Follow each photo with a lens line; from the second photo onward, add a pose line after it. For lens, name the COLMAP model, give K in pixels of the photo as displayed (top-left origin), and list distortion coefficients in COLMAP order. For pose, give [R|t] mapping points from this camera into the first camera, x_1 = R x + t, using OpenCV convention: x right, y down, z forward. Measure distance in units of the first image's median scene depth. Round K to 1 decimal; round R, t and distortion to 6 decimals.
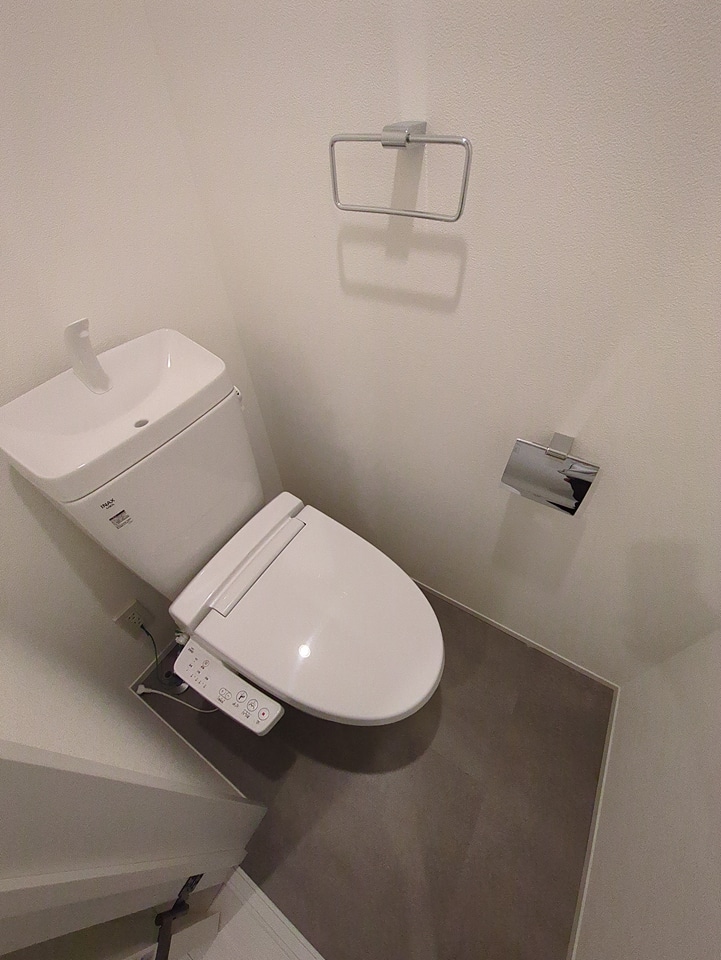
lens RADIAL K [[375.6, 0, 359.8], [0, 375.6, 481.9], [0, 0, 1]] dist [-0.001849, 0.000332]
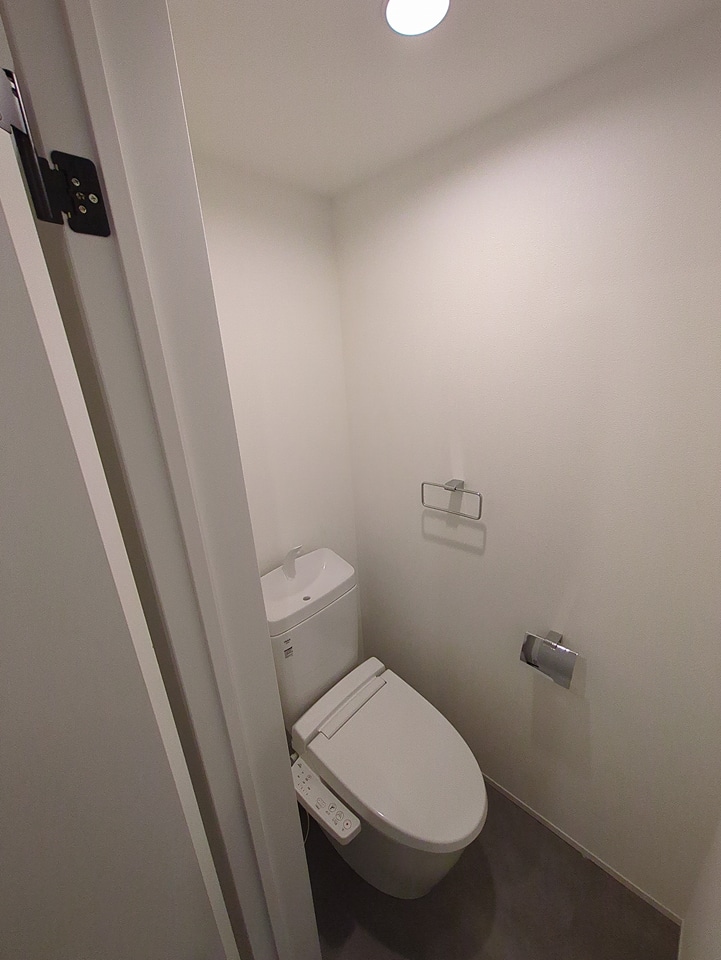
lens RADIAL K [[375.6, 0, 357.9], [0, 375.6, 483.6], [0, 0, 1]] dist [-0.001849, 0.000332]
pose [[0.980307, 0.046607, -0.191901, -0.014385], [-0.132711, 0.875089, -0.465411, 0.158811], [0.146239, 0.481713, 0.864041, -0.746023]]
